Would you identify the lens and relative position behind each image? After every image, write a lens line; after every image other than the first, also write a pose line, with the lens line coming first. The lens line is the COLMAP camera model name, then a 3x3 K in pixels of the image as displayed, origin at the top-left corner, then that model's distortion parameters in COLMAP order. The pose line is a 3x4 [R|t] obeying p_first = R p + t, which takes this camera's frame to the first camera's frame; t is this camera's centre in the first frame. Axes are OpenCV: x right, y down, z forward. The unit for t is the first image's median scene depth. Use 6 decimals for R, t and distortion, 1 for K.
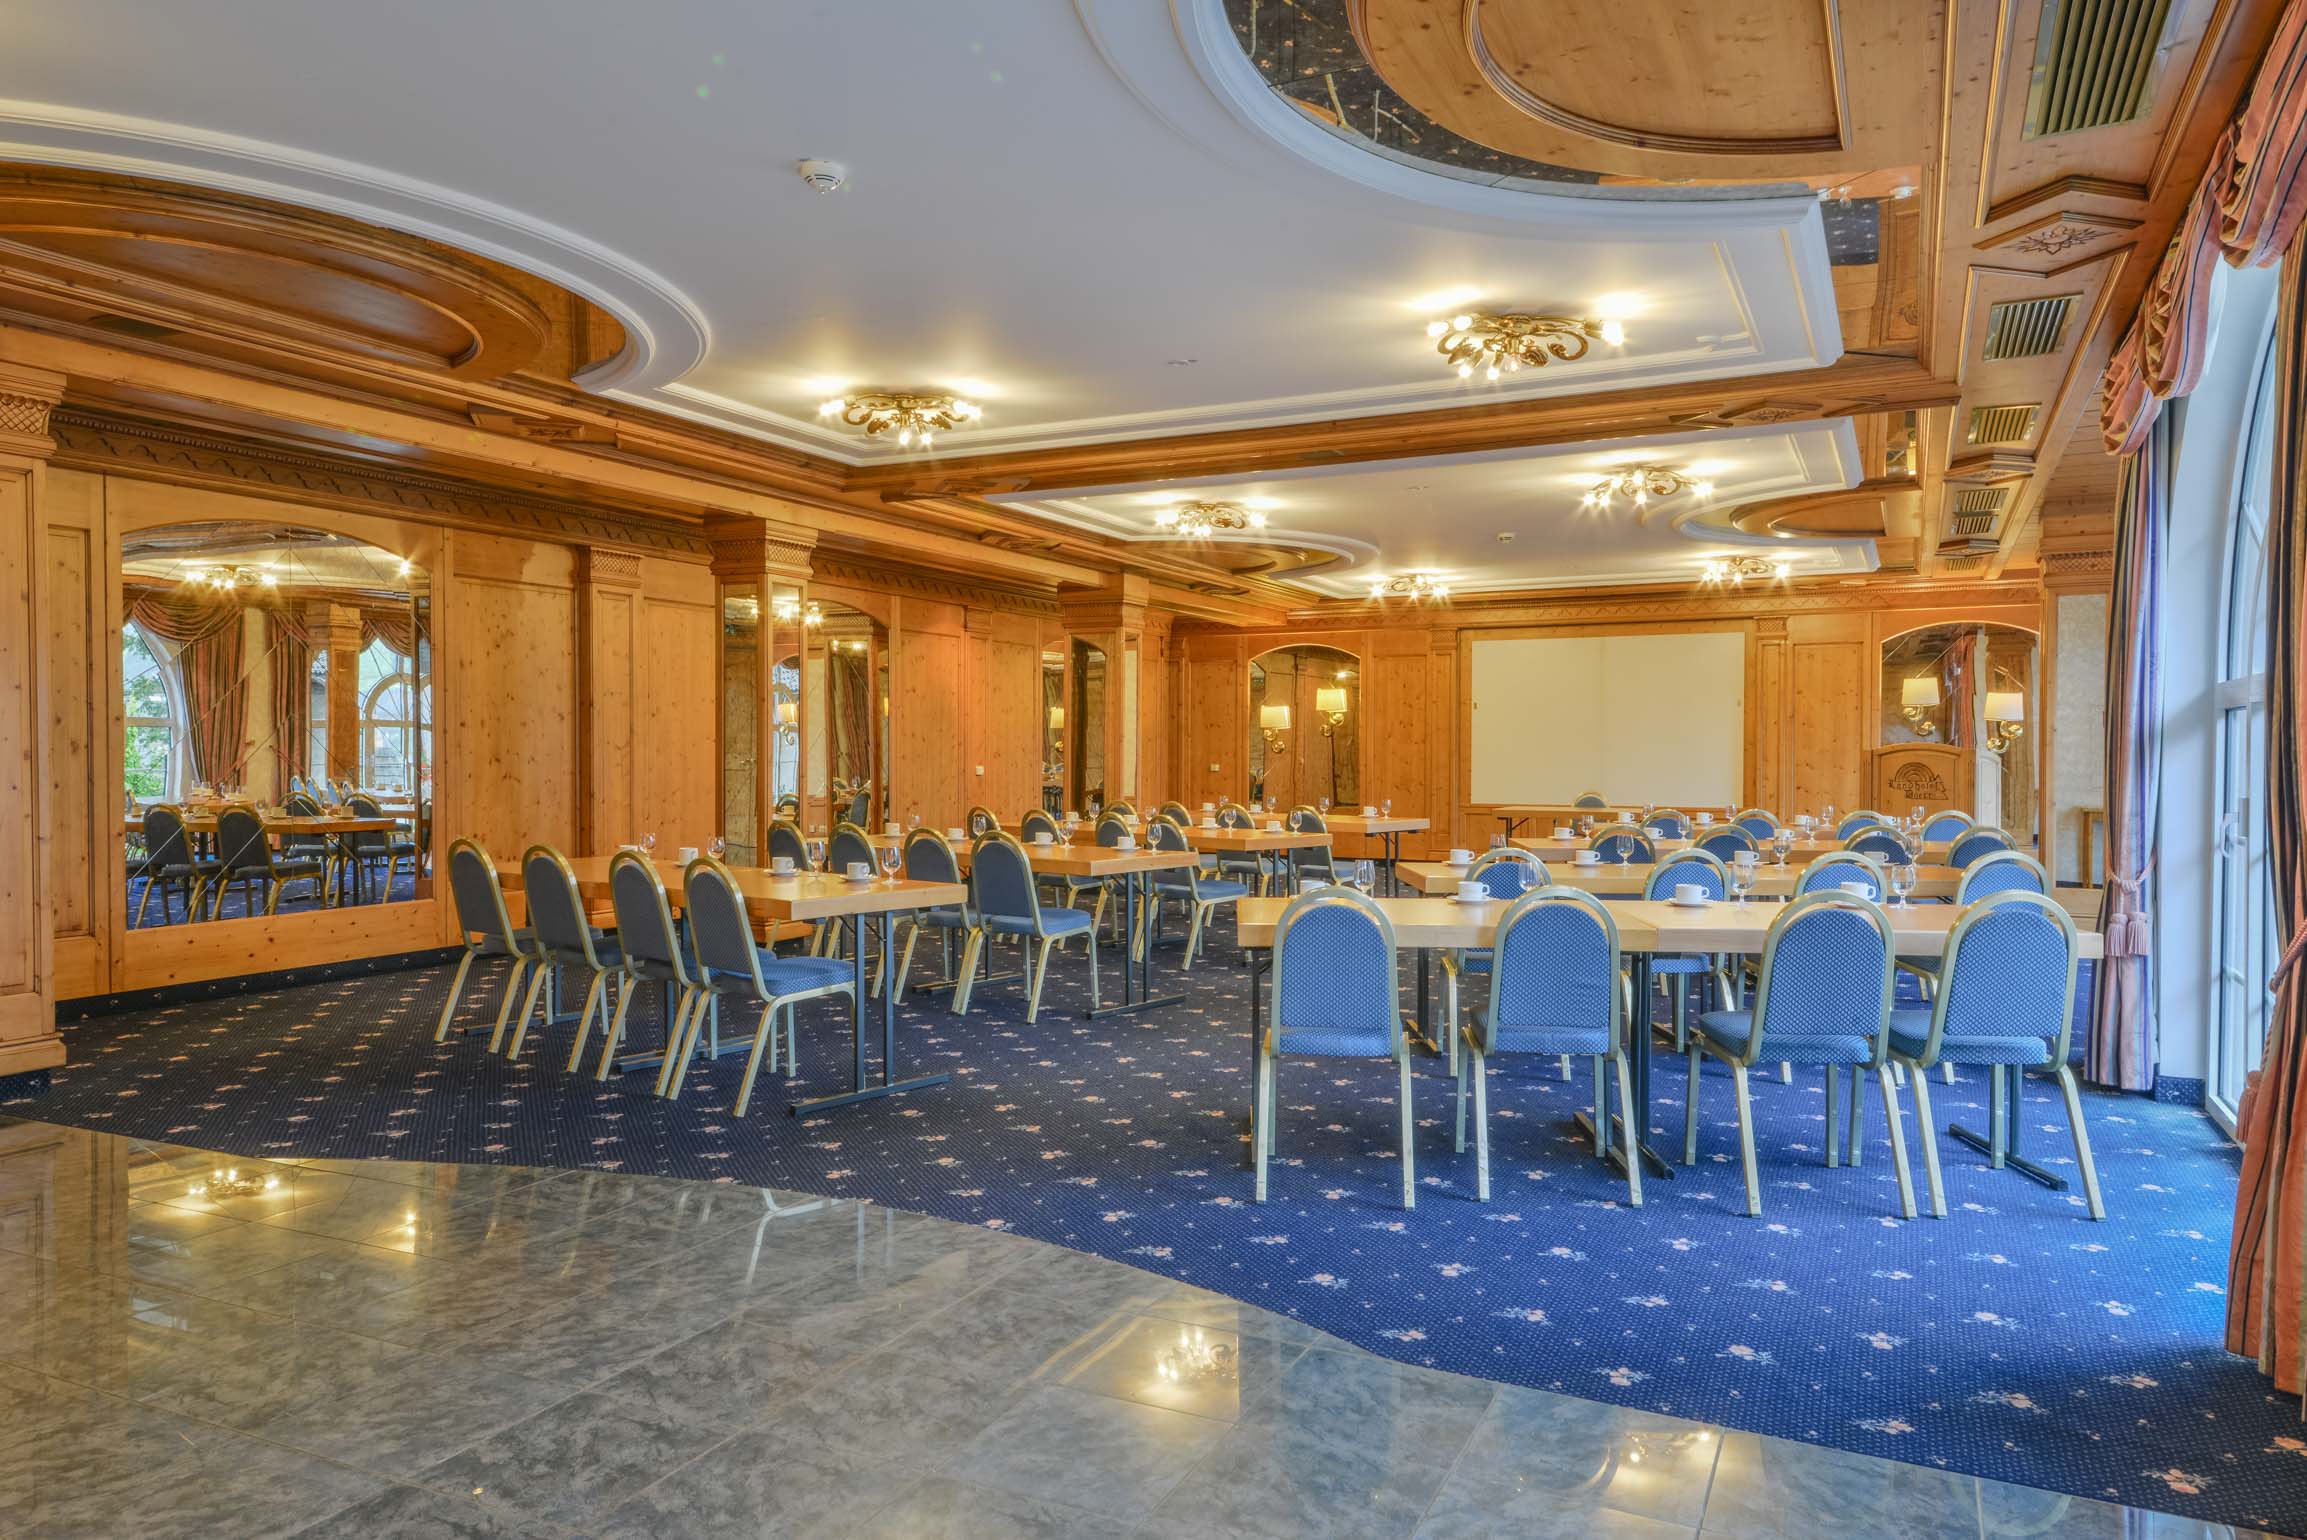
lens RADIAL K [[1582.3, 0, 1154.8], [0, 1582.3, 765.2], [0, 0, 1]] dist [0.133039, 0.008169]
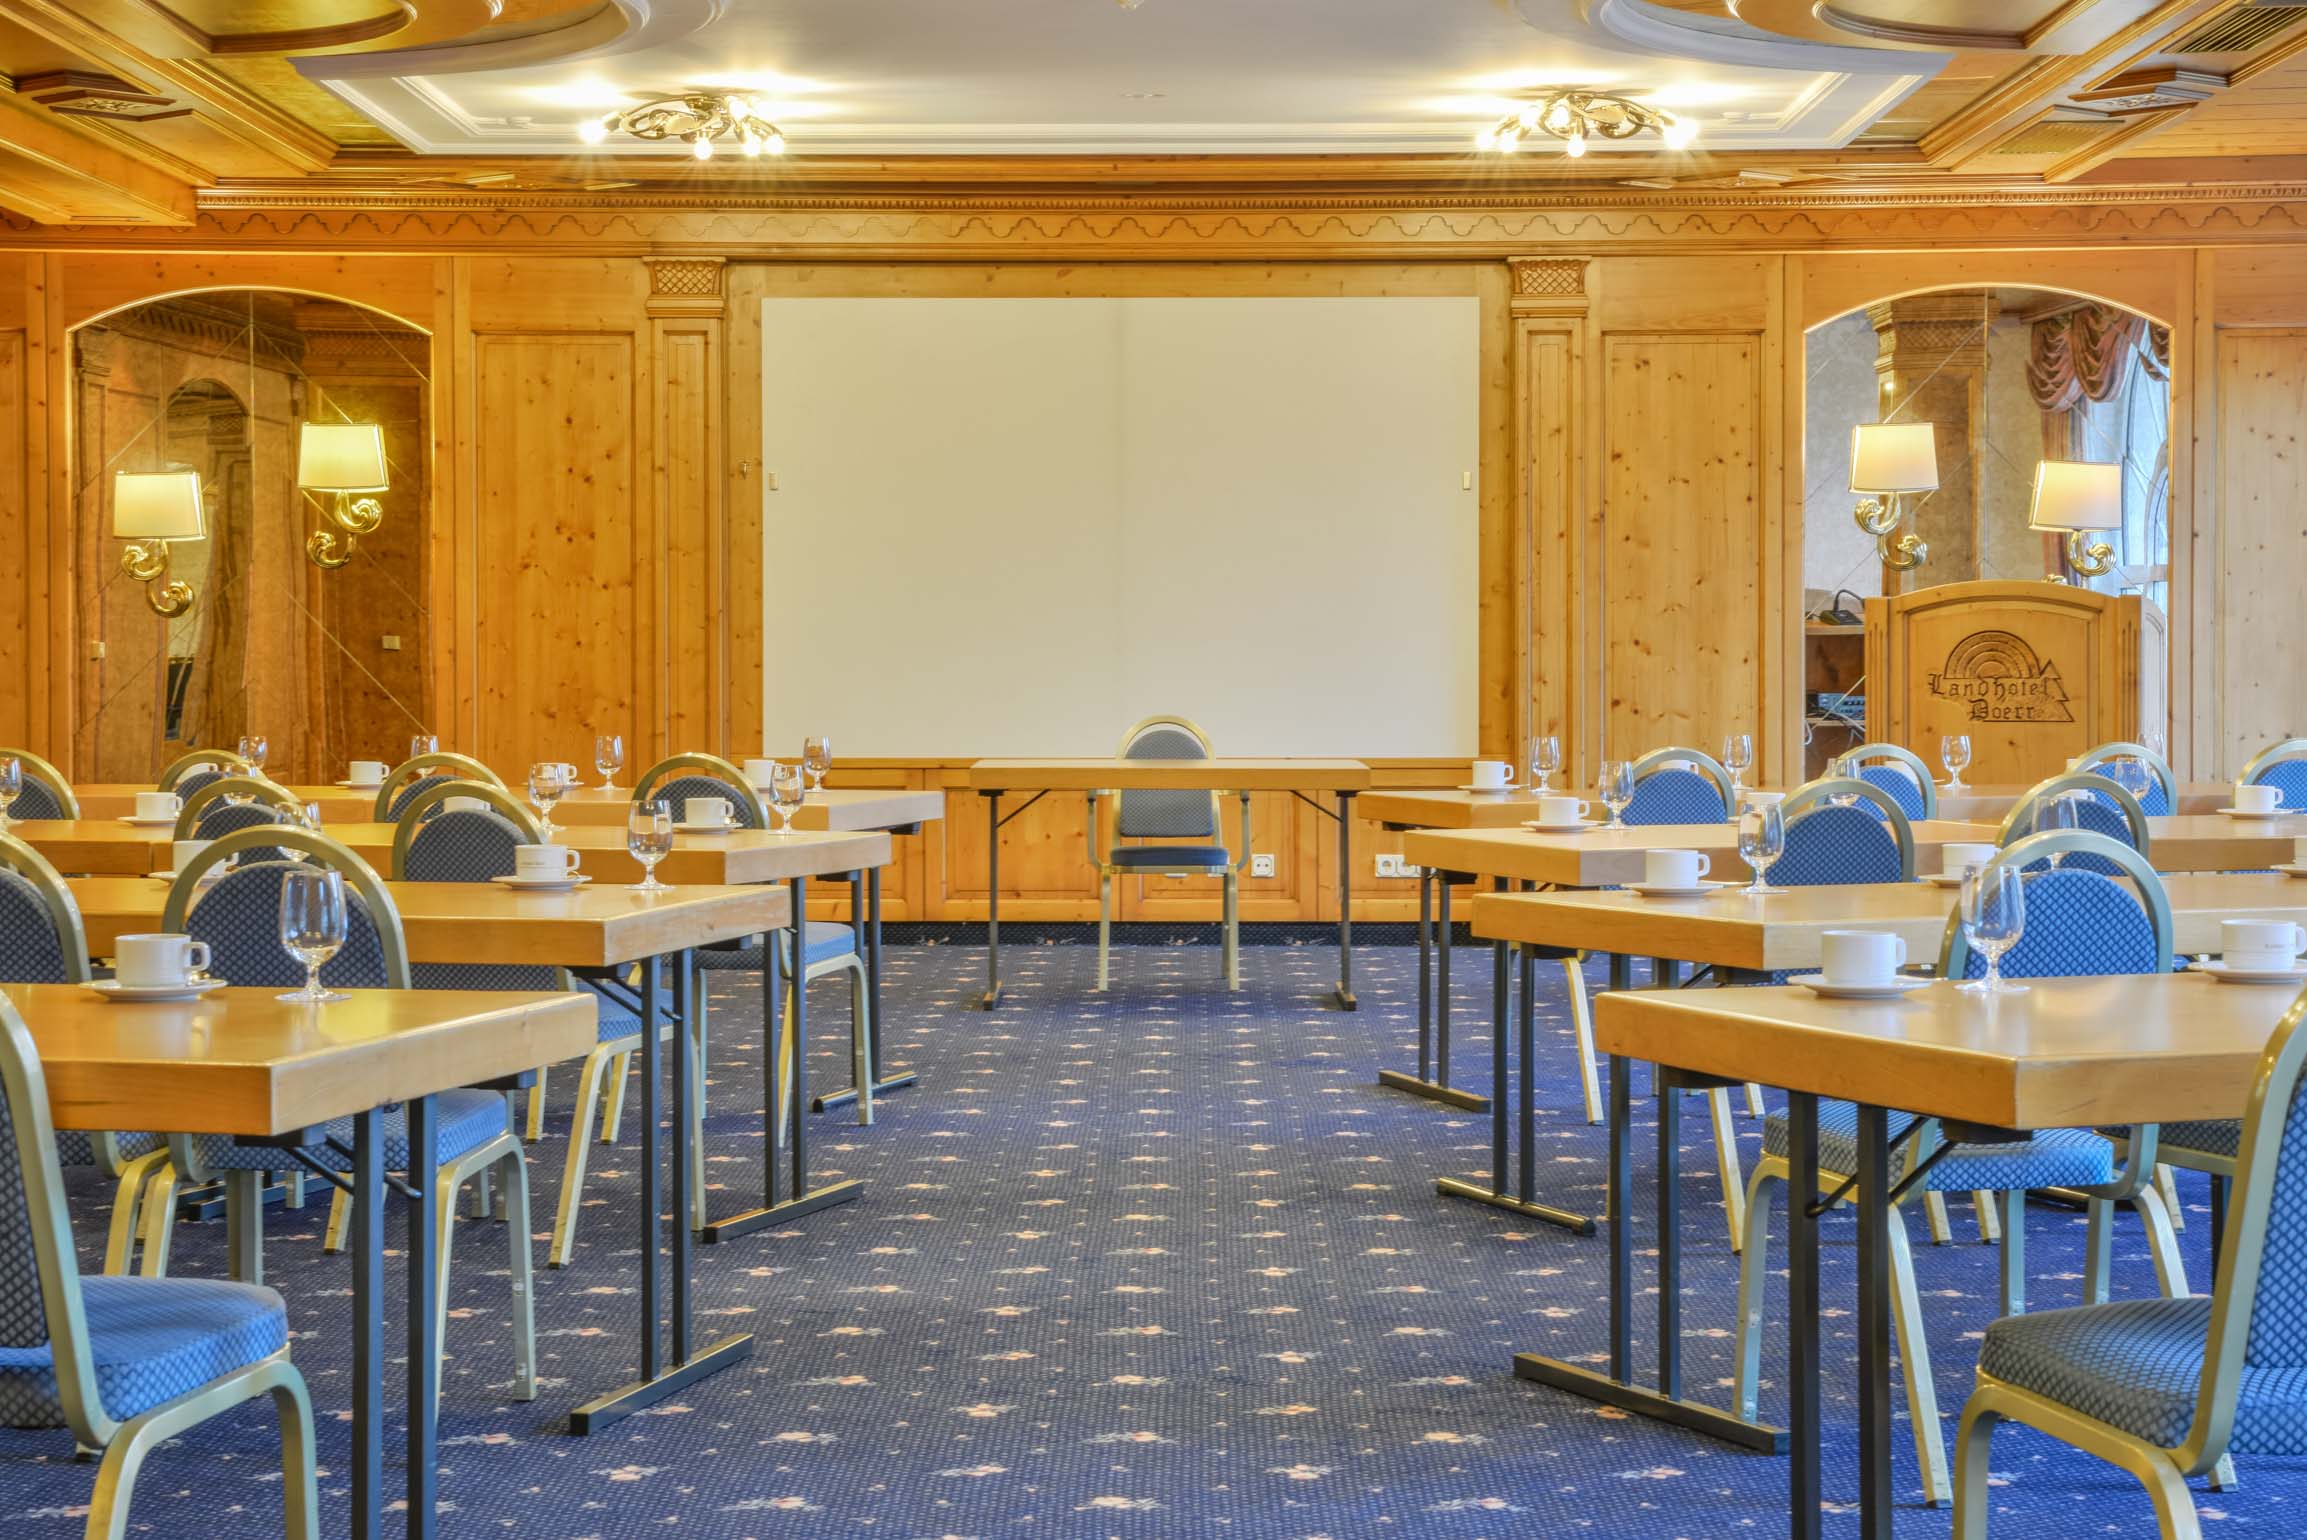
lens RADIAL K [[4371.8, 0, 1154.5], [0, 4371.8, 748.4], [0, 0, 1]] dist [0.222207, 0.000000]
pose [[0.901764, -0.012067, 0.432059, -0.200694], [0.005671, 0.999854, 0.016088, 0.009388], [-0.432191, -0.012058, 0.901702, 0.122234]]
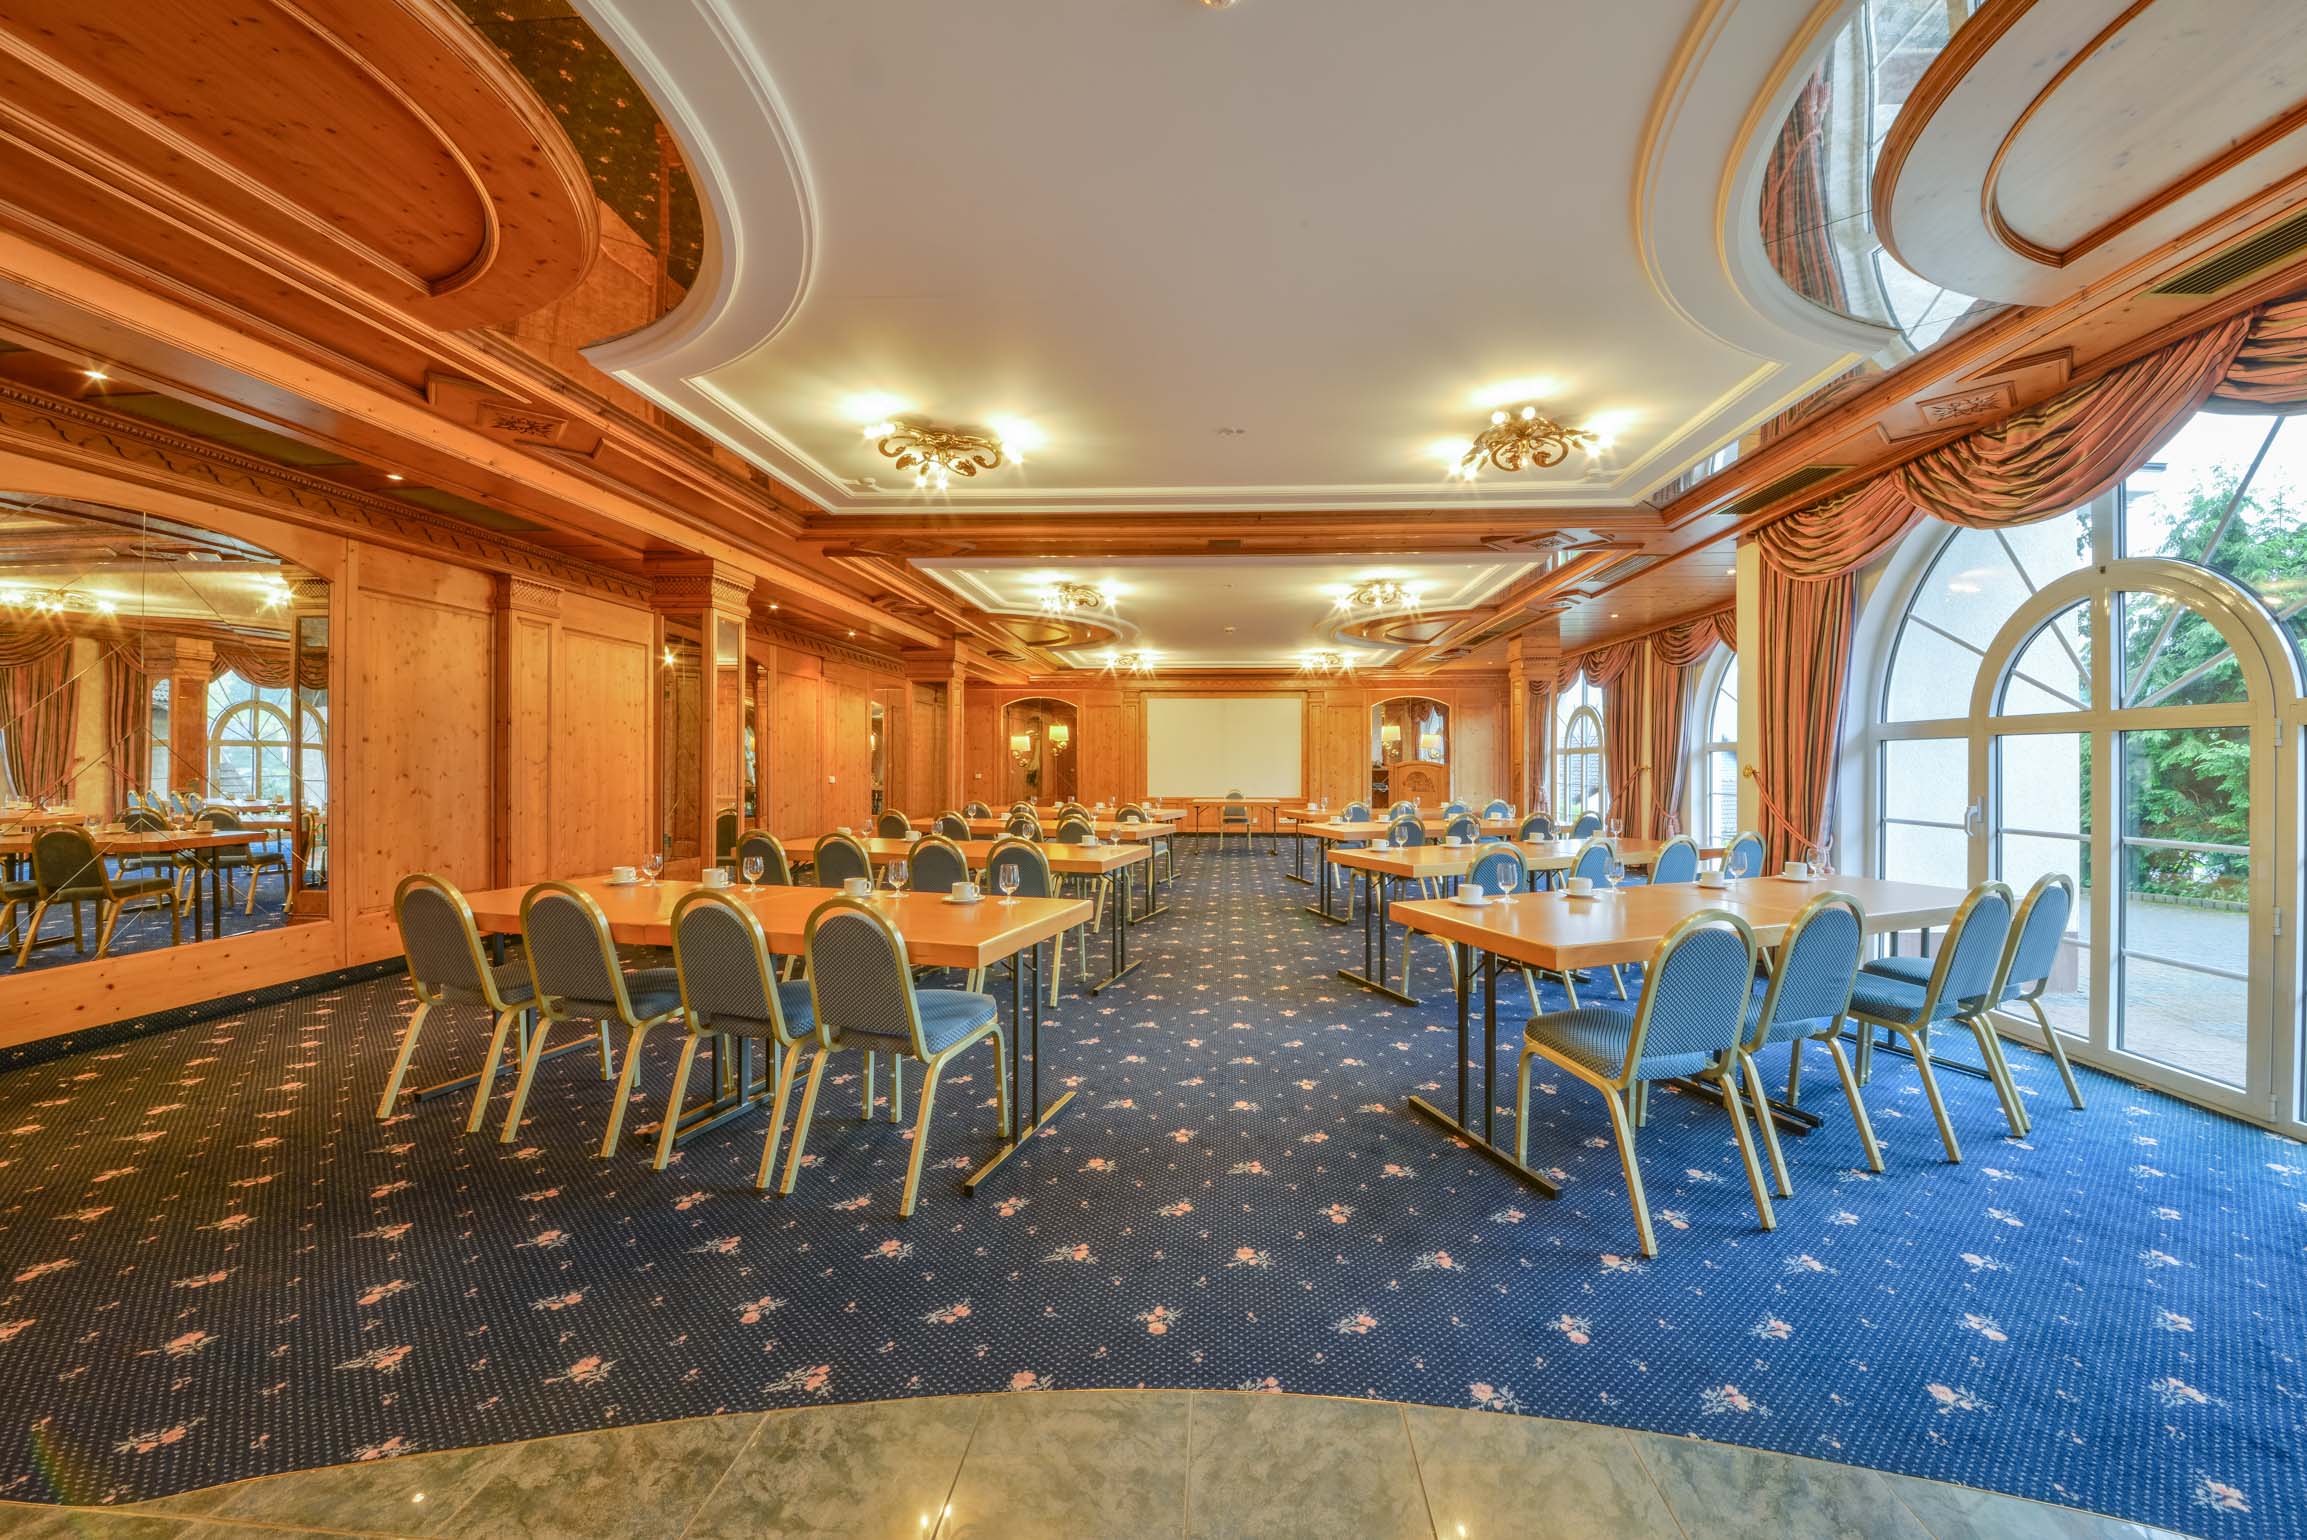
lens RADIAL K [[838.9, 0, 1223.4], [0, 838.9, 763.6], [0, 0, 1]] dist [-0.010136, -0.001004]
pose [[0.902165, -0.000057, 0.431391, -0.144208], [0.004933, 0.999936, -0.010184, -0.002387], [-0.431363, 0.011315, 0.902107, 0.265488]]
